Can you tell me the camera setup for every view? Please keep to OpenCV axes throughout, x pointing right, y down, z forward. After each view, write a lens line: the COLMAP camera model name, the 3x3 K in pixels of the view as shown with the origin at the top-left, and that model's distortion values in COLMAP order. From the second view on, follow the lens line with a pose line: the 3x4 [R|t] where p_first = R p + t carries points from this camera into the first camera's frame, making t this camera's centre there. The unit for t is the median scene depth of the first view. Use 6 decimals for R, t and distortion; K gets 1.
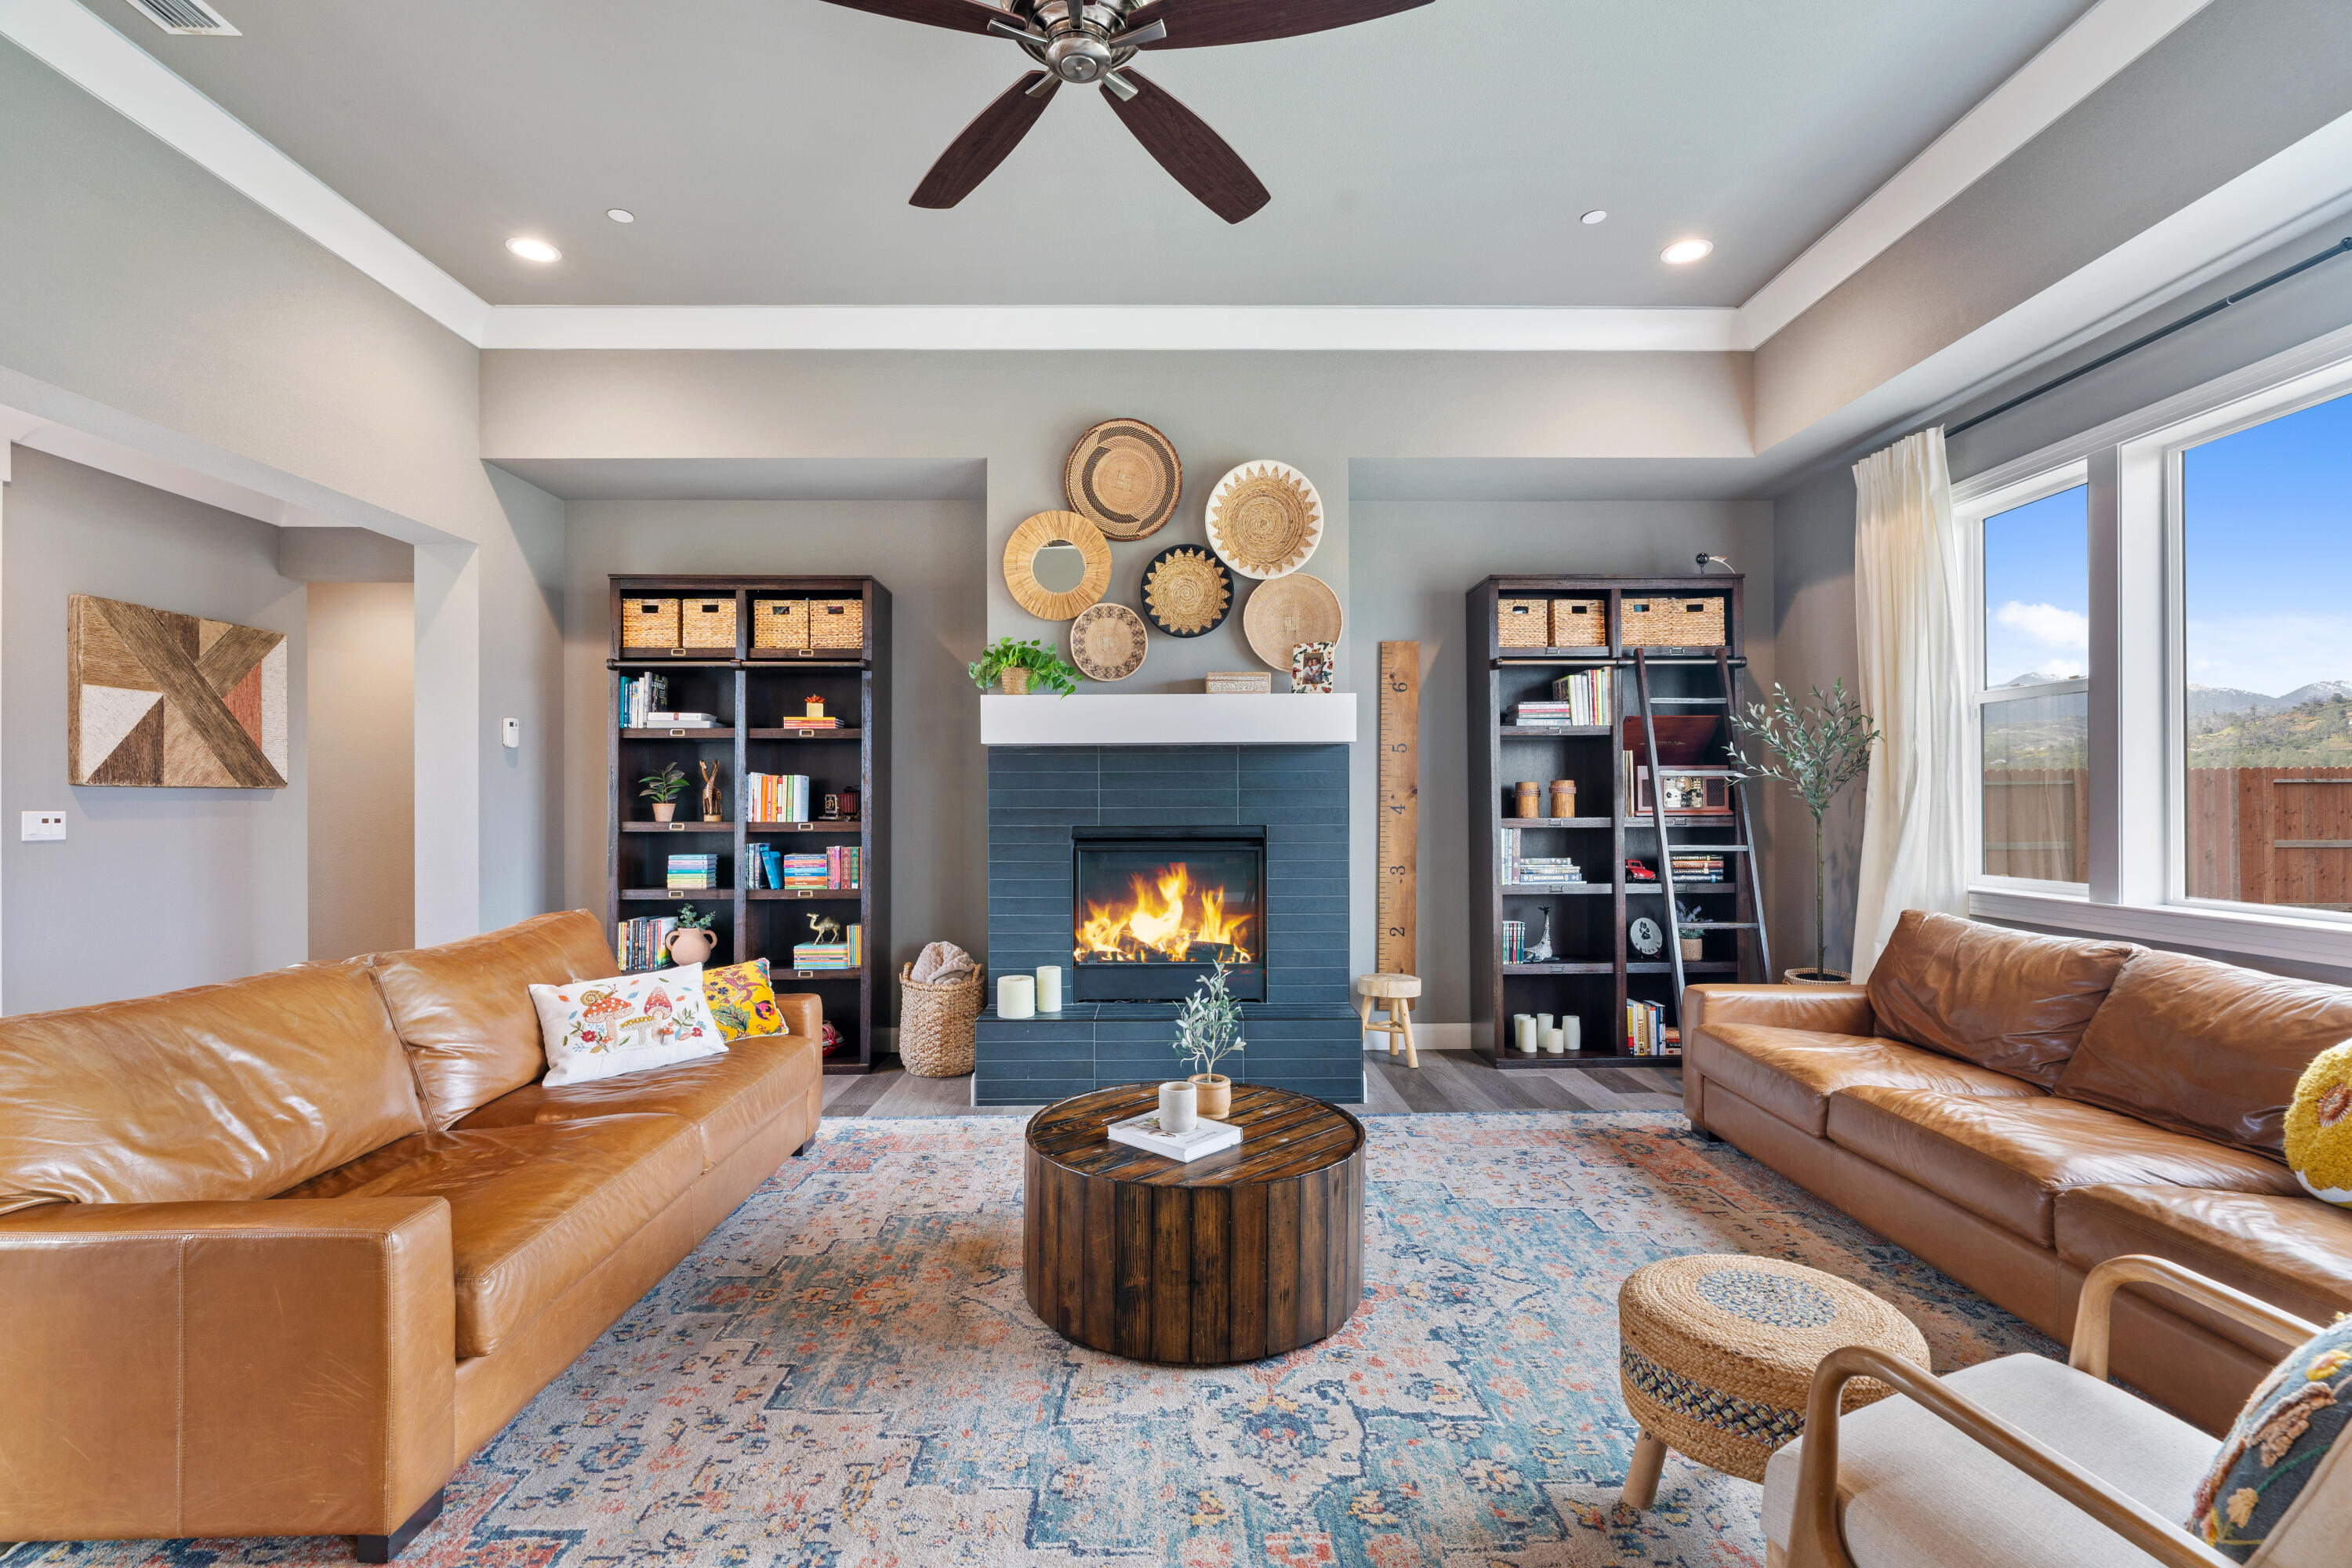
lens RADIAL K [[1068.8, 0, 1180.3], [0, 1068.8, 806.2], [0, 0, 1]] dist [-0.006457, 0.002453]
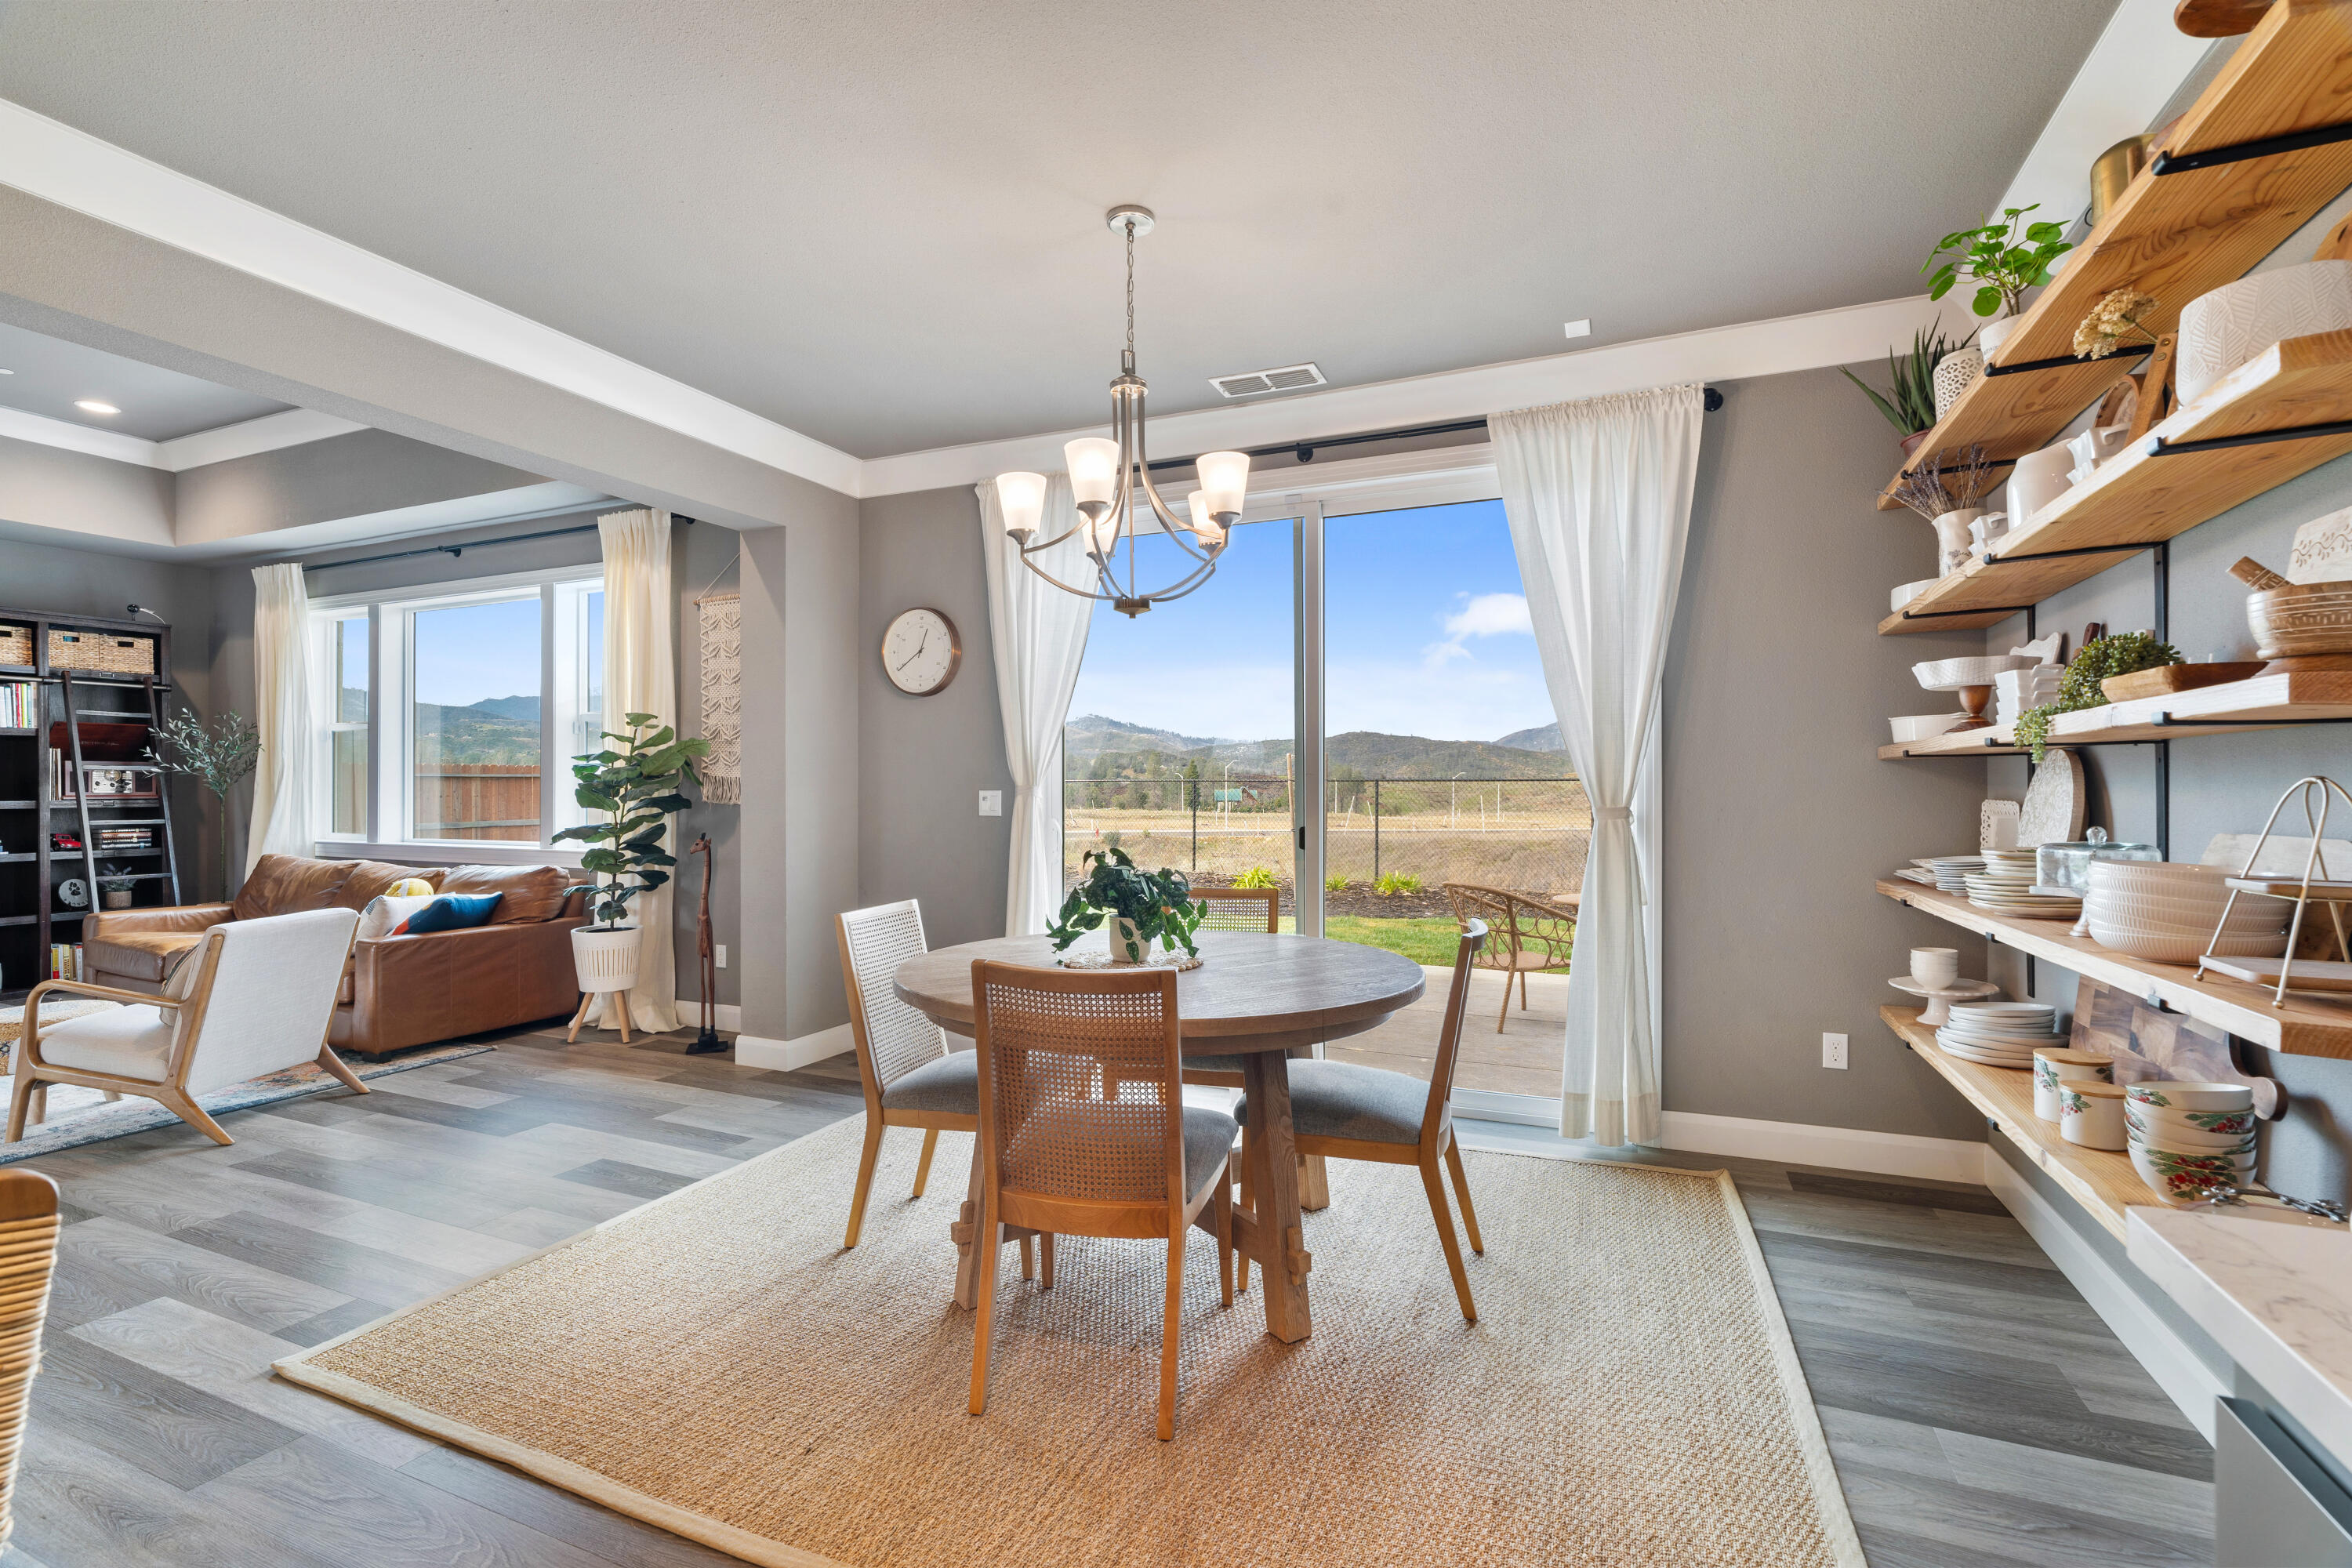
lens RADIAL K [[1068.8, 0, 1178.7], [0, 1068.8, 781.7], [0, 0, 1]] dist [-0.006457, 0.002453]
pose [[0.419367, 0.010009, 0.907761, -0.188922], [0.000806, 0.999935, -0.011398, 0.003815], [-0.907816, 0.005511, 0.419332, -0.820410]]
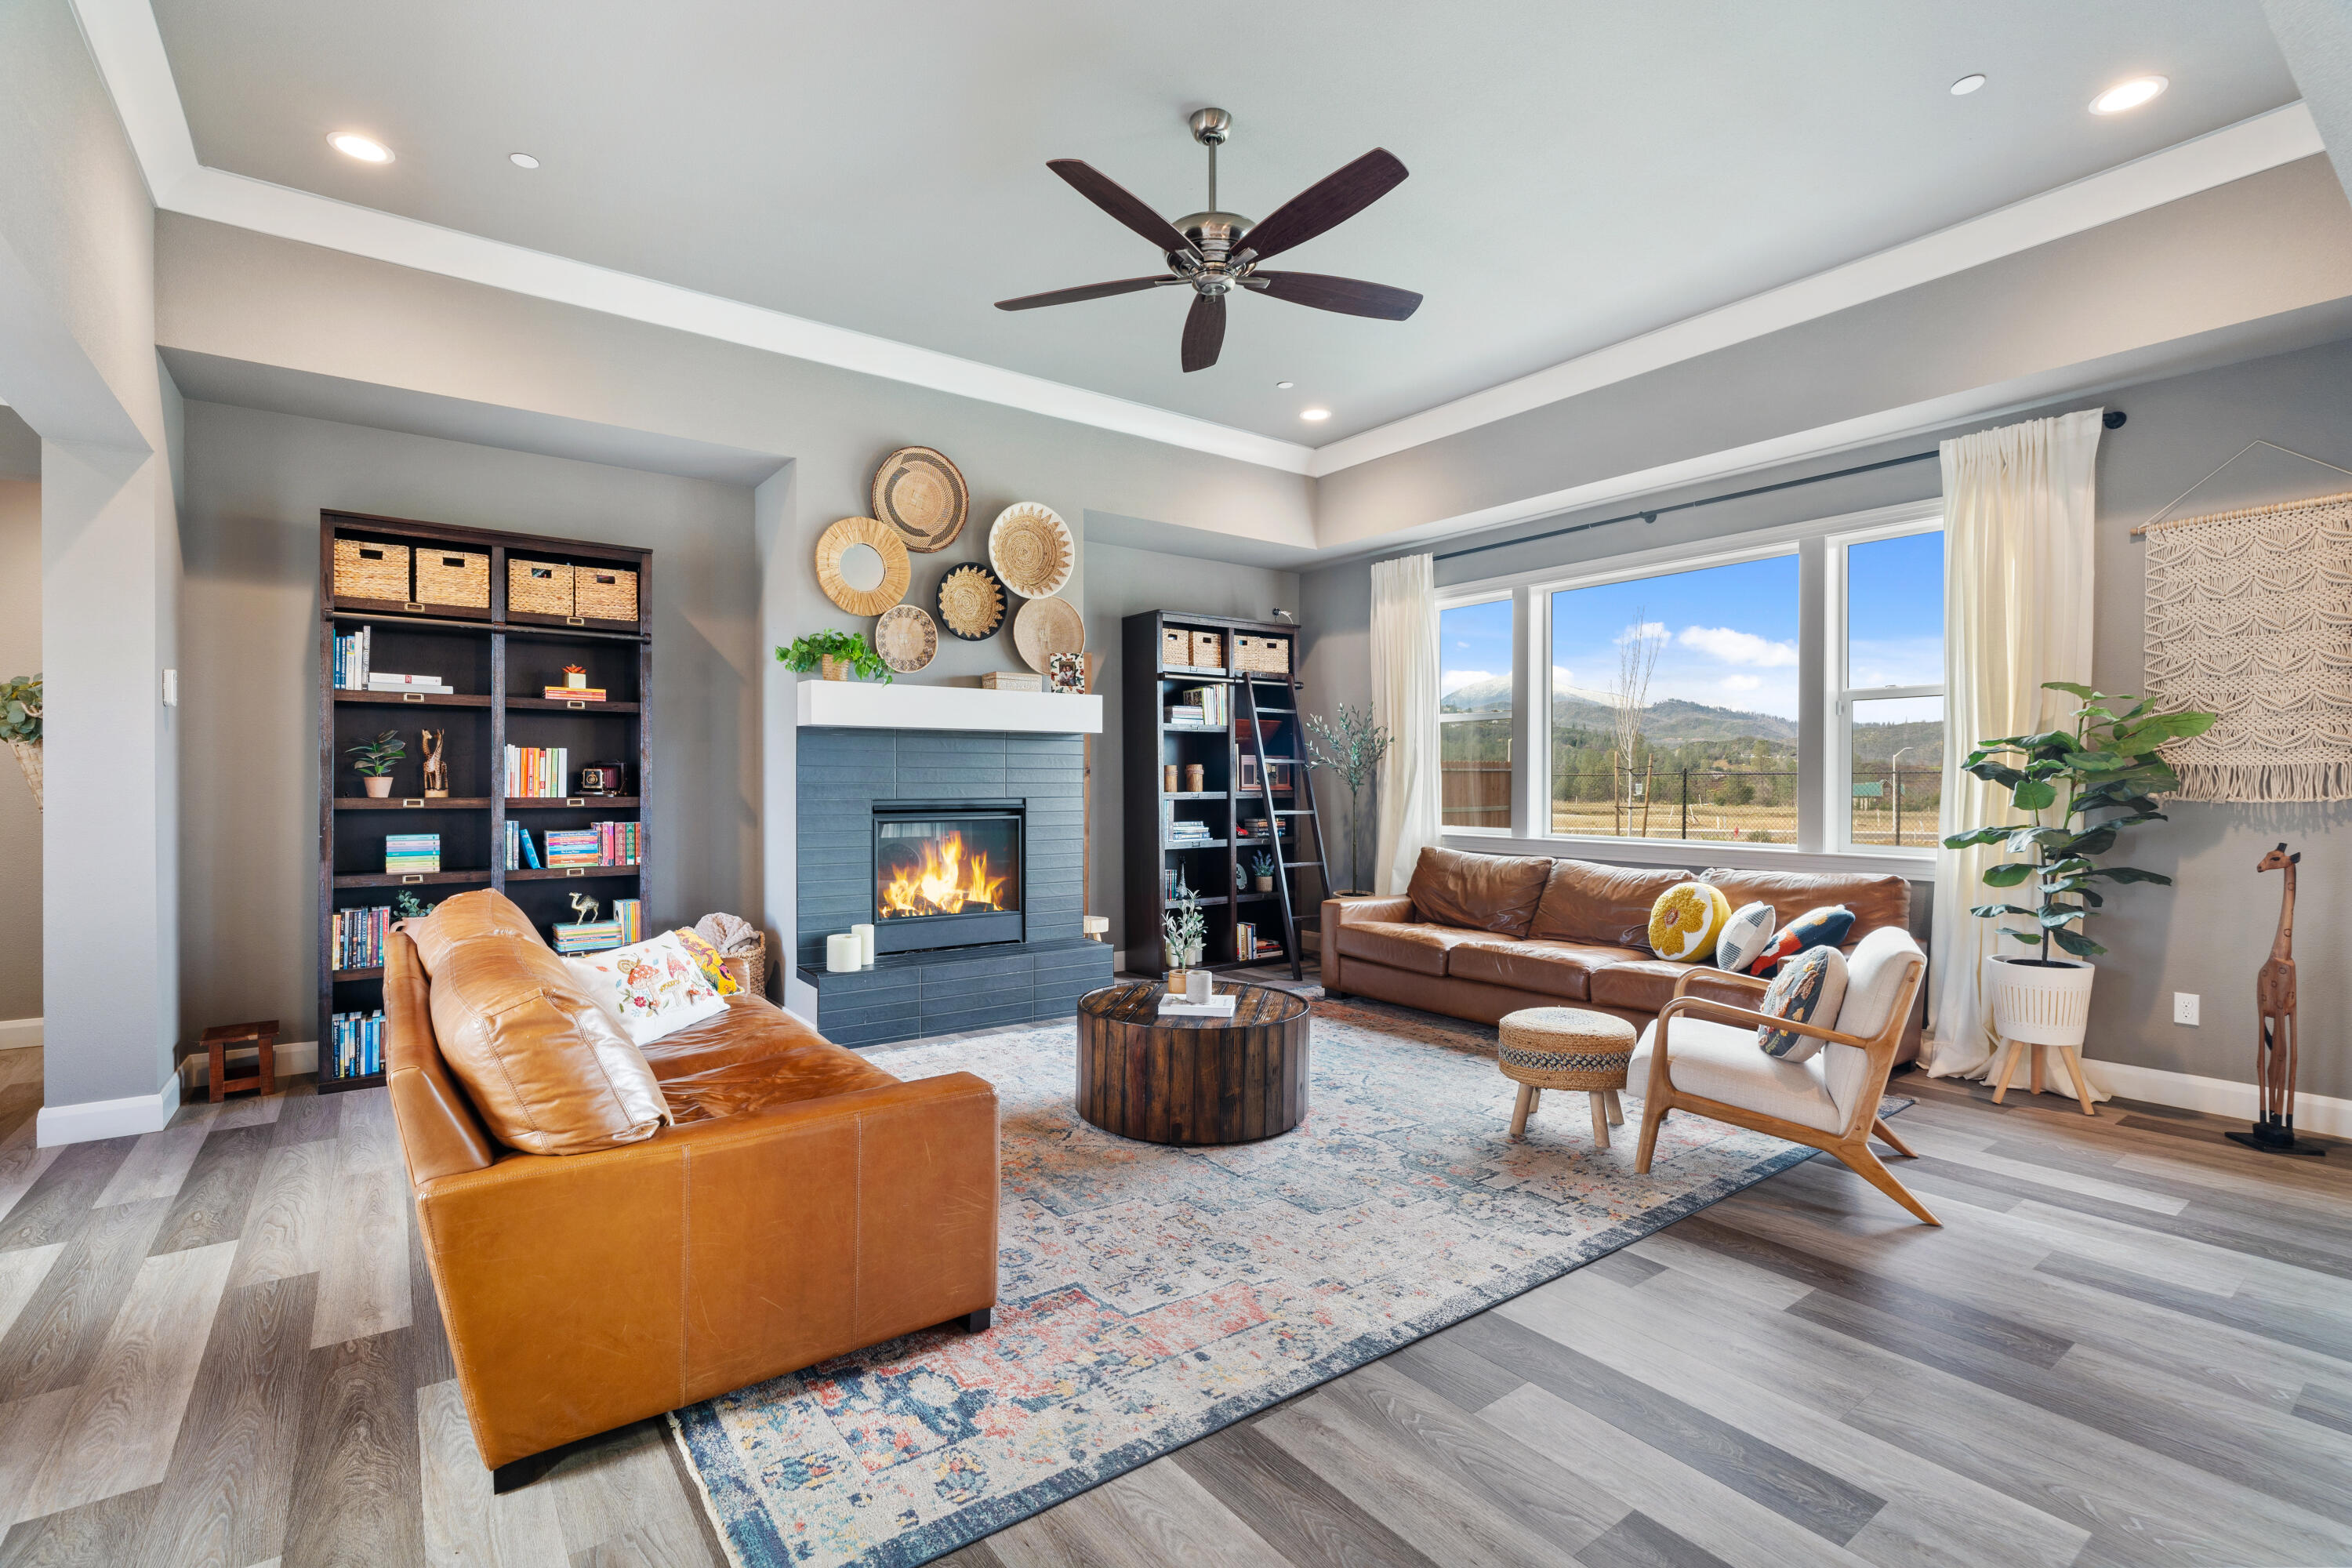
lens RADIAL K [[1068.8, 0, 1167.0], [0, 1068.8, 793.6], [0, 0, 1]] dist [-0.006457, 0.002453]
pose [[0.813116, -0.001861, 0.582099, -0.504468], [-0.002881, 0.999970, 0.007222, 0.003259], [-0.582095, -0.007549, 0.813086, -0.093740]]
